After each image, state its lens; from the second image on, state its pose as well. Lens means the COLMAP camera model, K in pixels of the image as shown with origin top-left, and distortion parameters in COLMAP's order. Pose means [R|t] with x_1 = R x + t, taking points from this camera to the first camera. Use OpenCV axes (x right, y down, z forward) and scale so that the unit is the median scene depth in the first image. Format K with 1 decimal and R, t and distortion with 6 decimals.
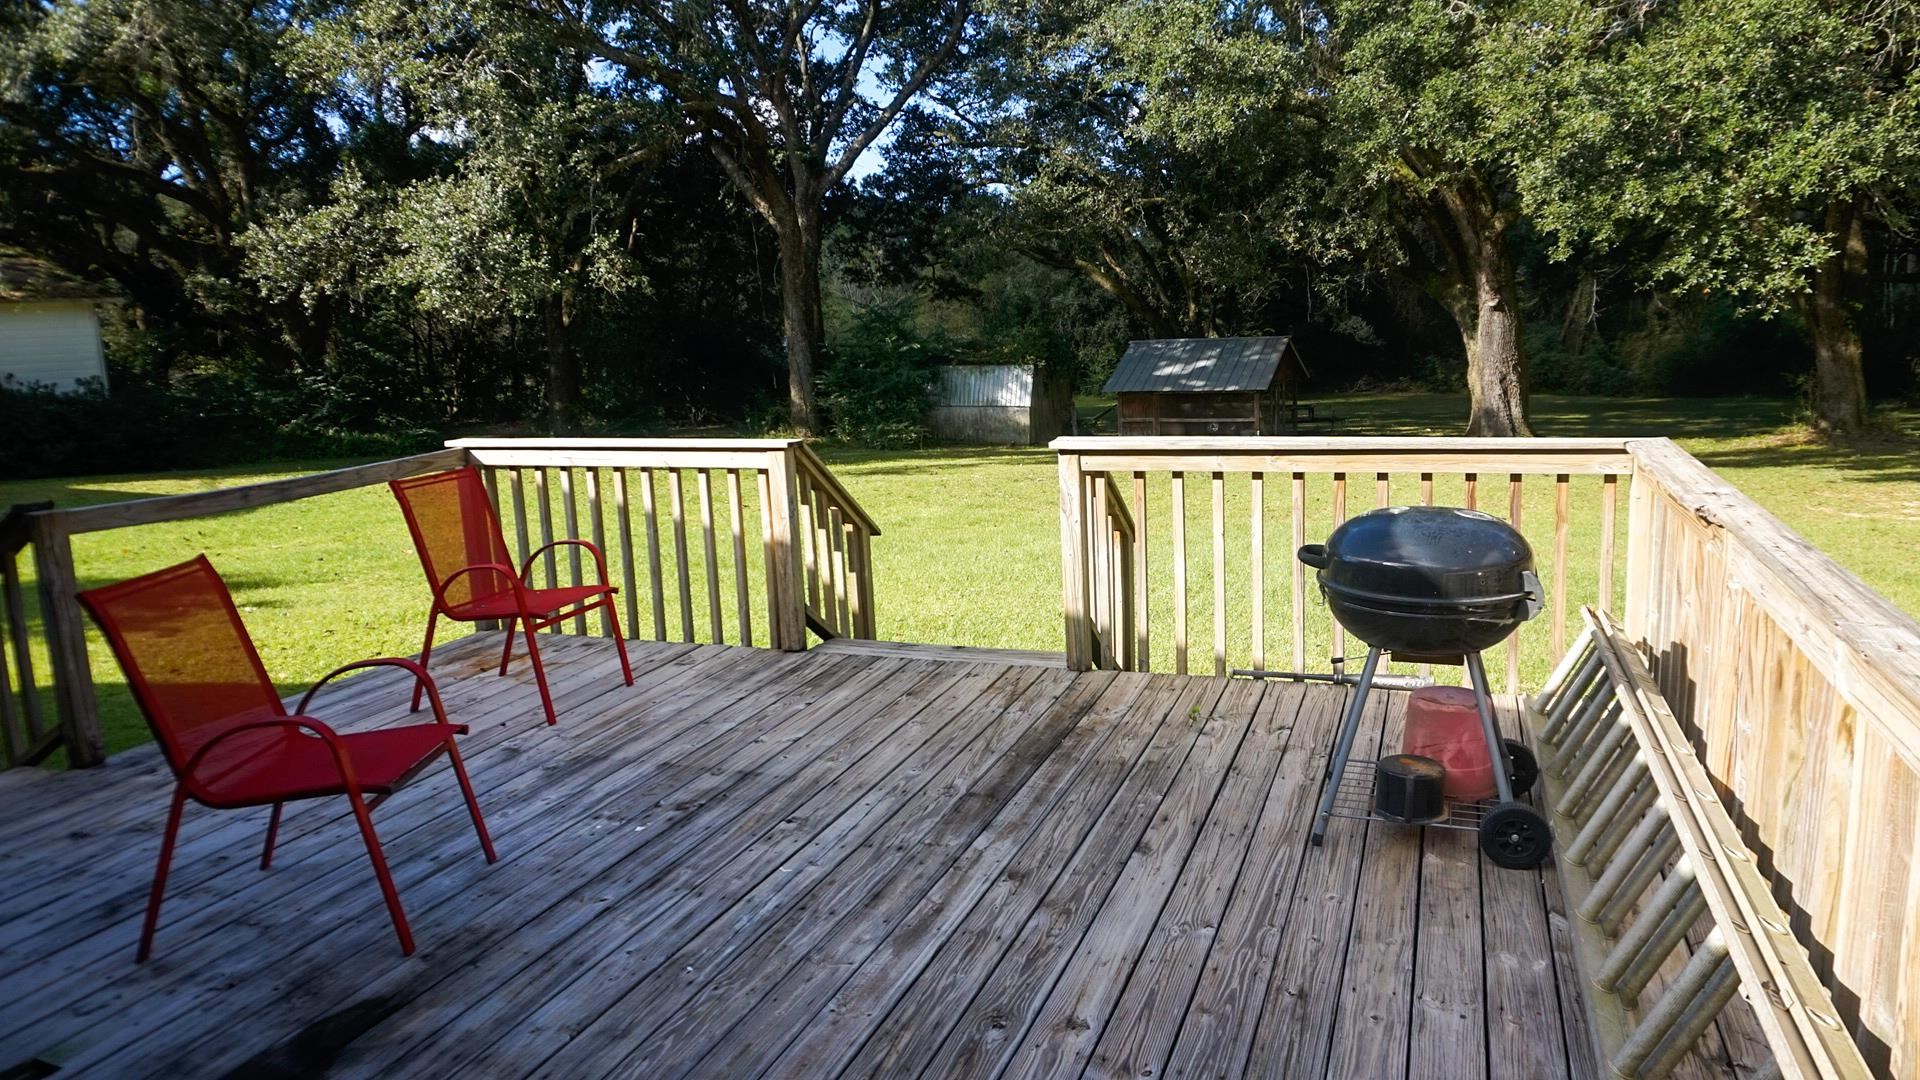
lens RADIAL K [[1281.4, 0, 959.5], [0, 1281.4, 535.6], [0, 0, 1]] dist [-0.040887, 0.036054]
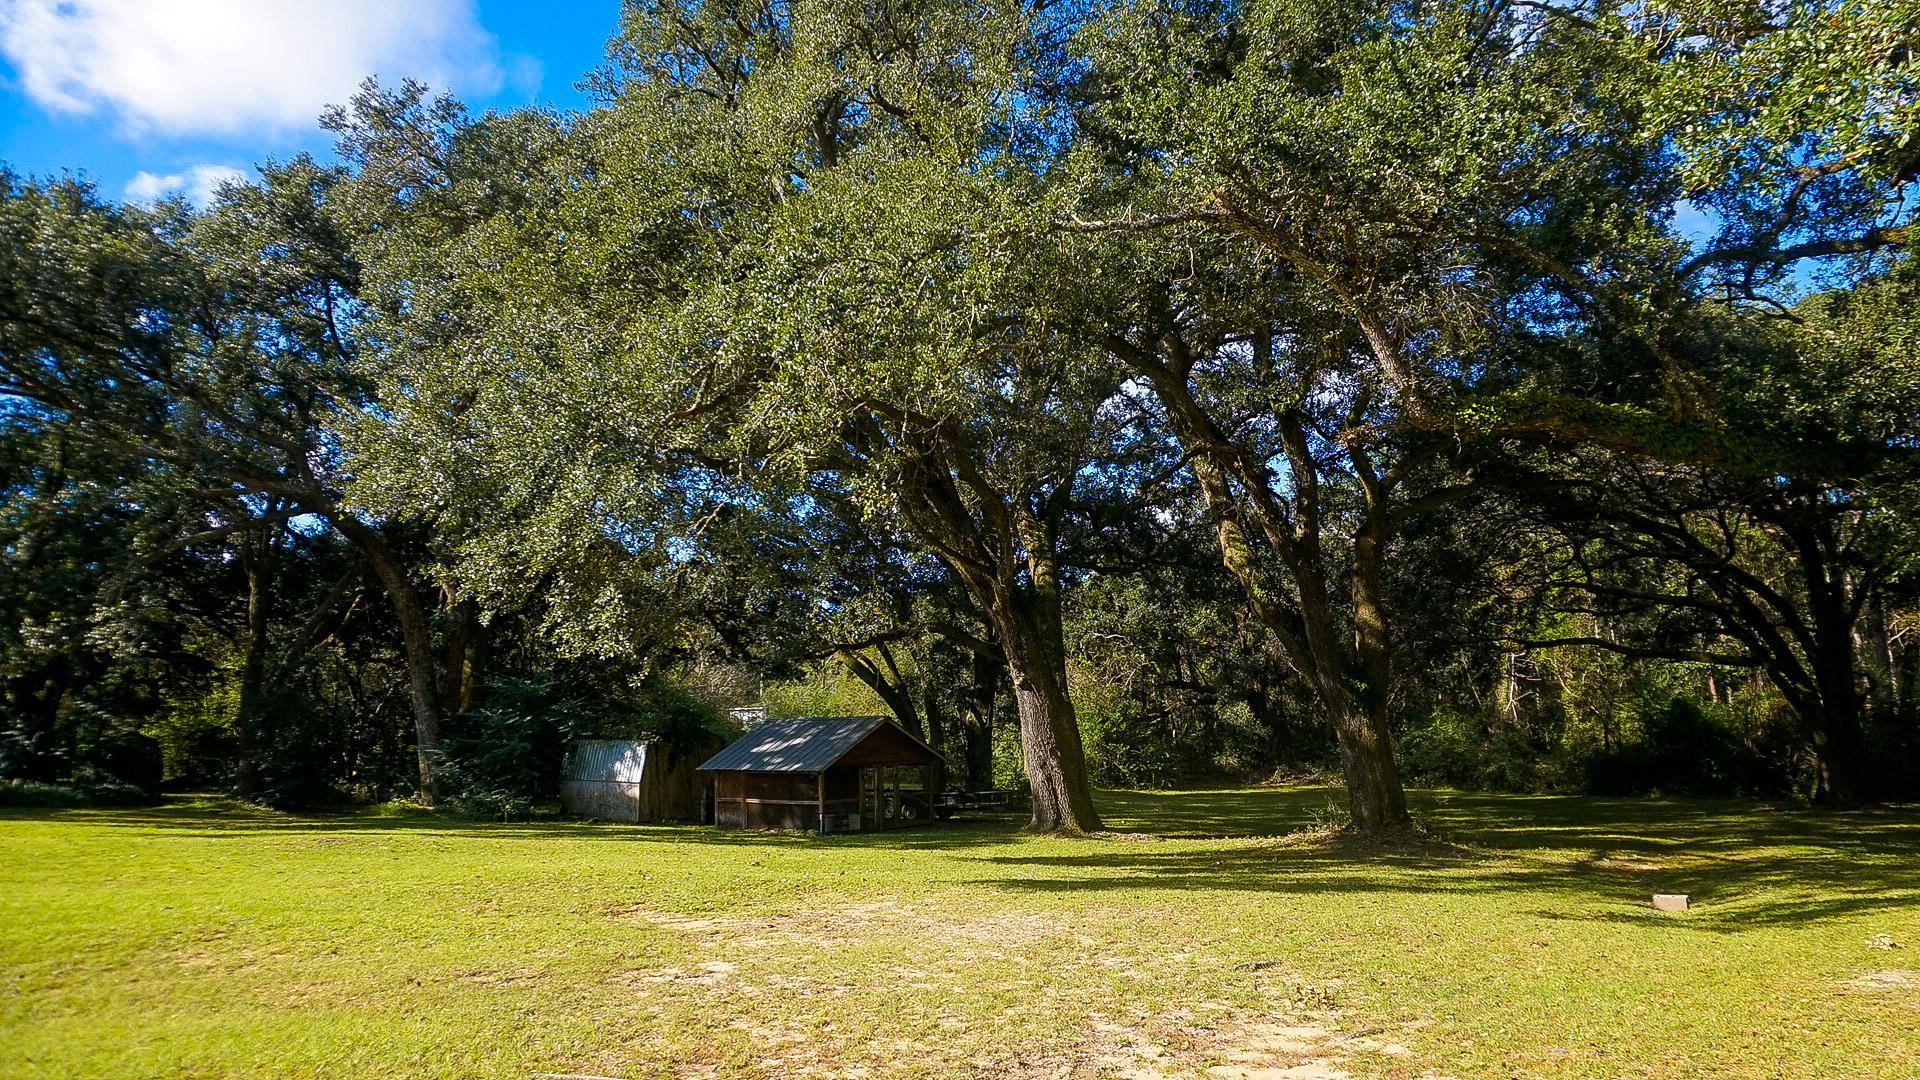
lens RADIAL K [[1281.4, 0, 969.9], [0, 1281.4, 554.1], [0, 0, 1]] dist [-0.040887, 0.036054]
pose [[0.983259, -0.003610, -0.182178, 0.538598], [-0.047696, 0.959845, -0.276448, -0.010927], [0.175861, 0.280509, 0.943604, 0.079837]]
